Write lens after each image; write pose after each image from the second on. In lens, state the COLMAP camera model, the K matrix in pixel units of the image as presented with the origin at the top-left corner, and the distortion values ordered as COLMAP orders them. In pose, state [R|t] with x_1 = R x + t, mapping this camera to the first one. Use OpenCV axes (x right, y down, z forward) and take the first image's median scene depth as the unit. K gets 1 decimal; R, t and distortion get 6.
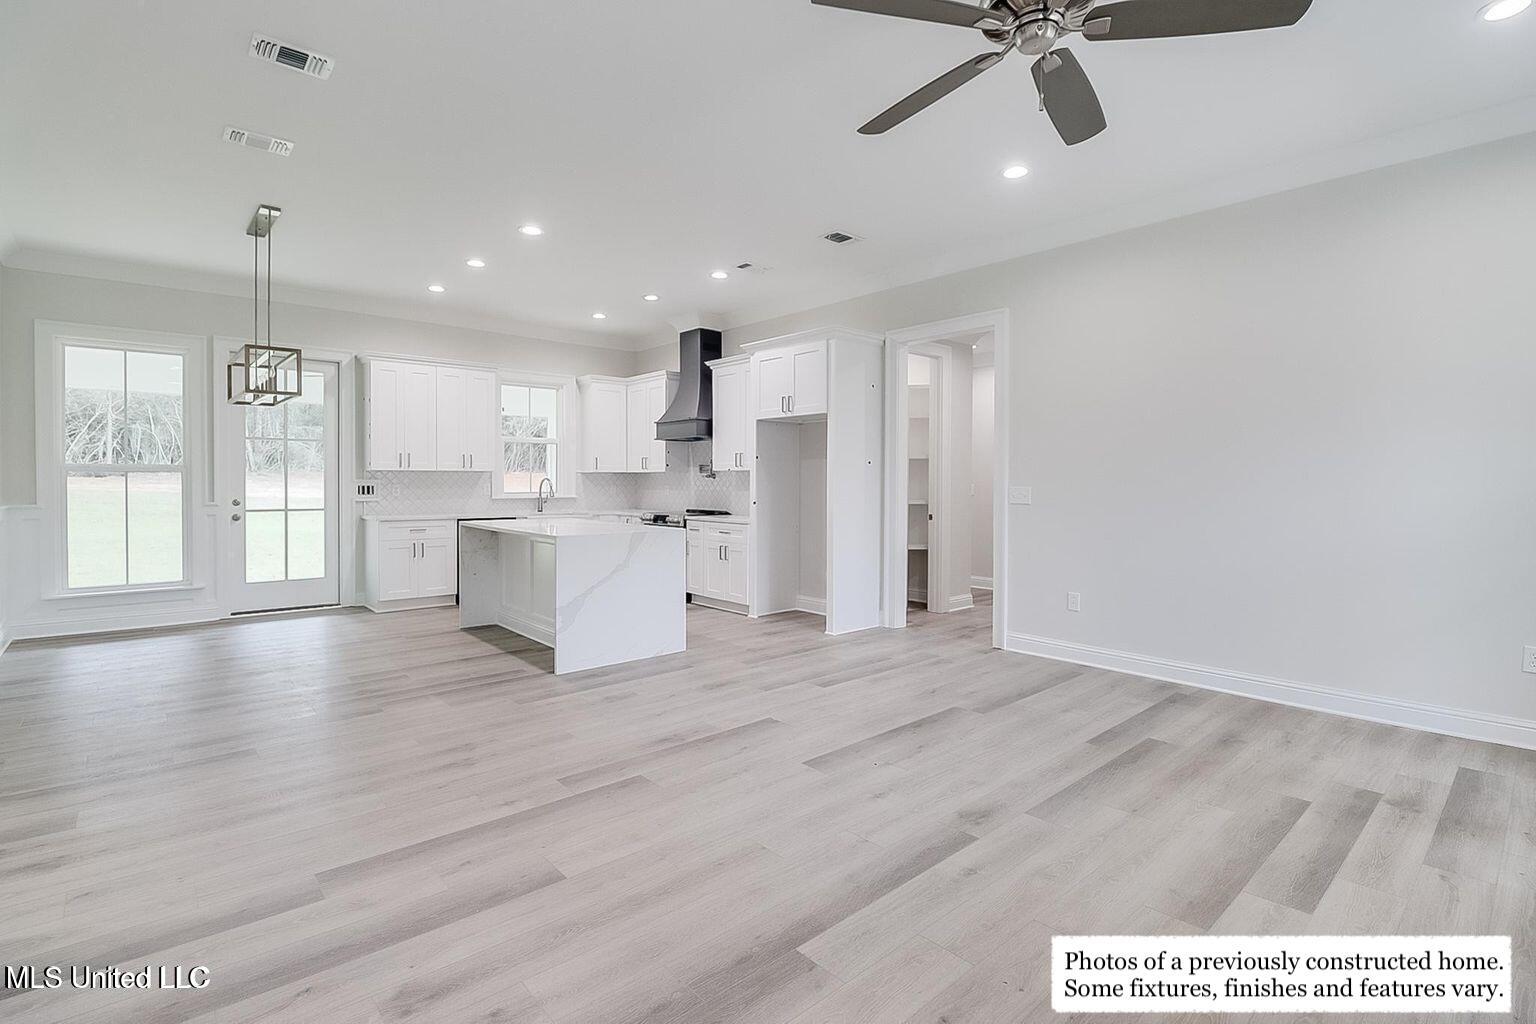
lens RADIAL K [[718.8, 0, 768.0], [0, 718.8, 512.0], [0, 0, 1]] dist [0.002934, 0.000083]
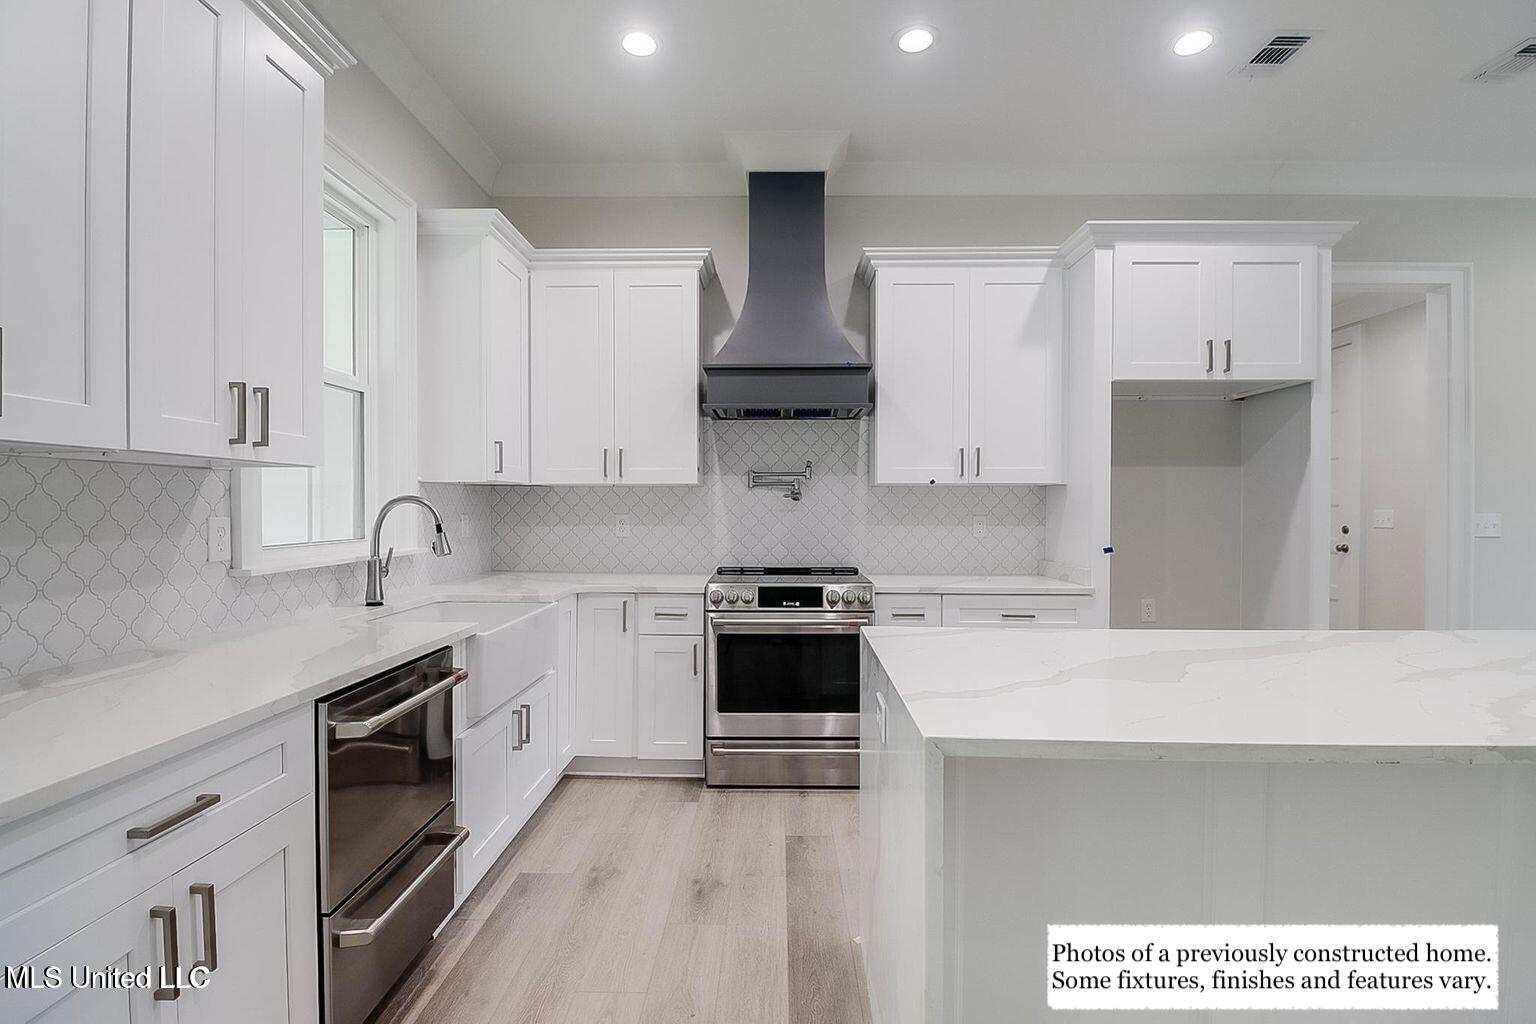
lens RADIAL K [[718.8, 0, 768.0], [0, 718.8, 512.0], [0, 0, 1]] dist [0.002934, 0.000083]
pose [[0.678674, -0.013661, 0.734312, -0.571122], [0.033994, 0.999340, -0.012826, -0.042281], [-0.733652, 0.033667, 0.678690, 0.891049]]
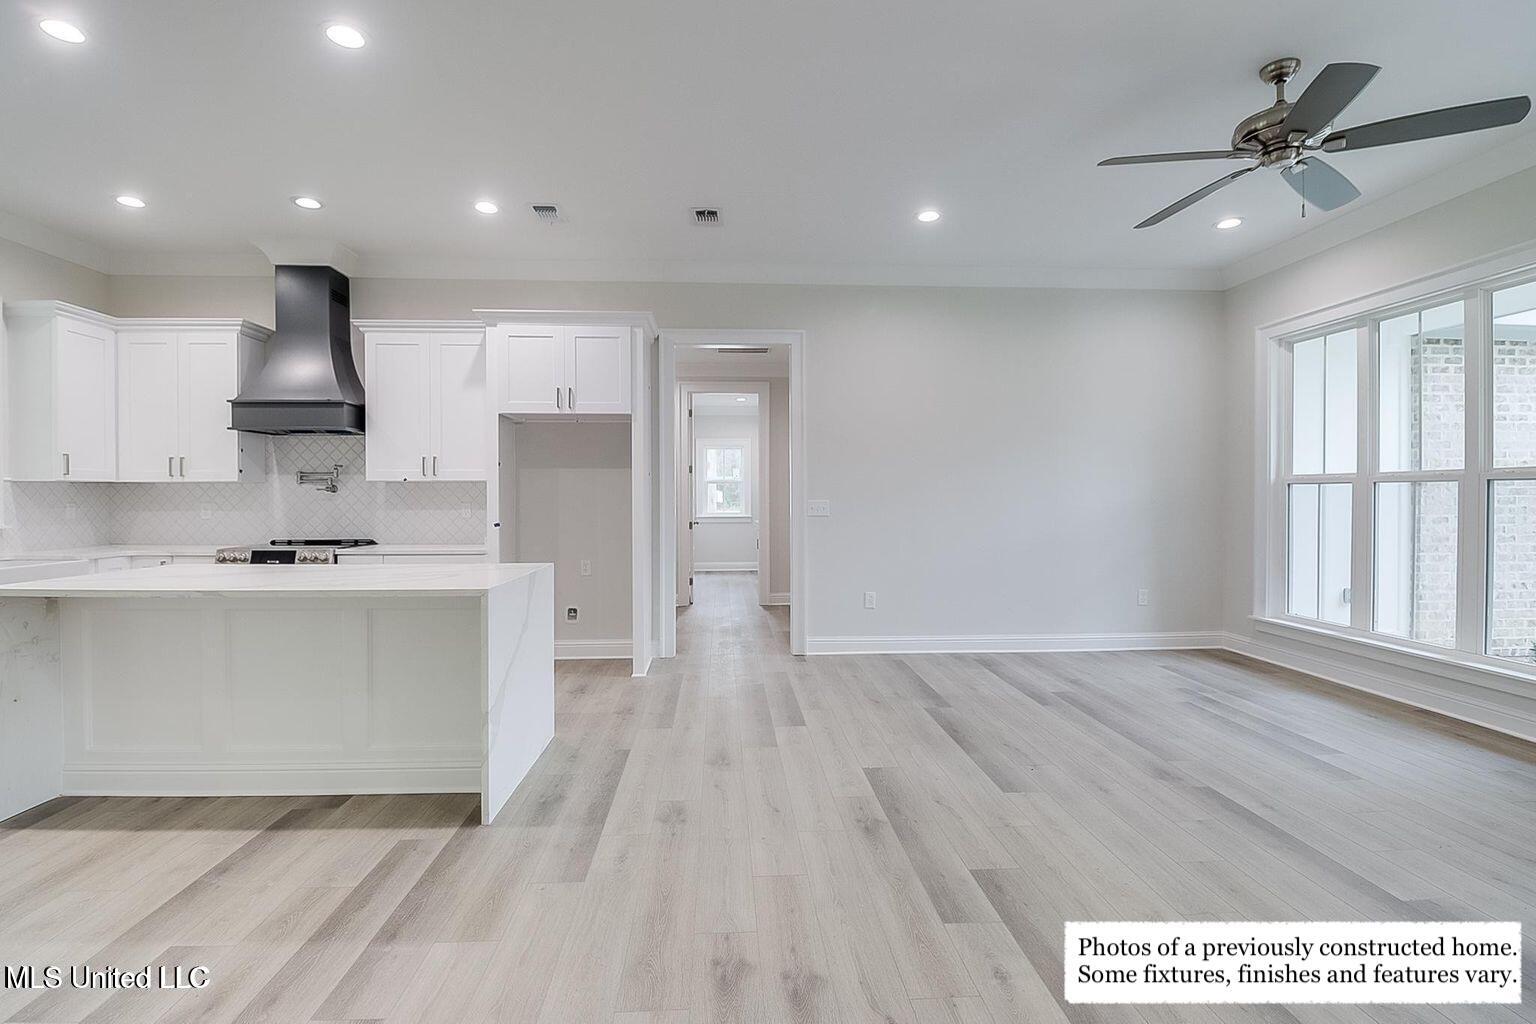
lens RADIAL K [[729.0, 0, 768.0], [0, 729.0, 512.0], [0, 0, 1]] dist [-0.016468, -0.000658]
pose [[0.620753, -0.026067, 0.783573, -0.461767], [0.037149, 0.999302, 0.003814, -0.019408], [-0.783126, 0.026742, 0.621288, 0.330249]]
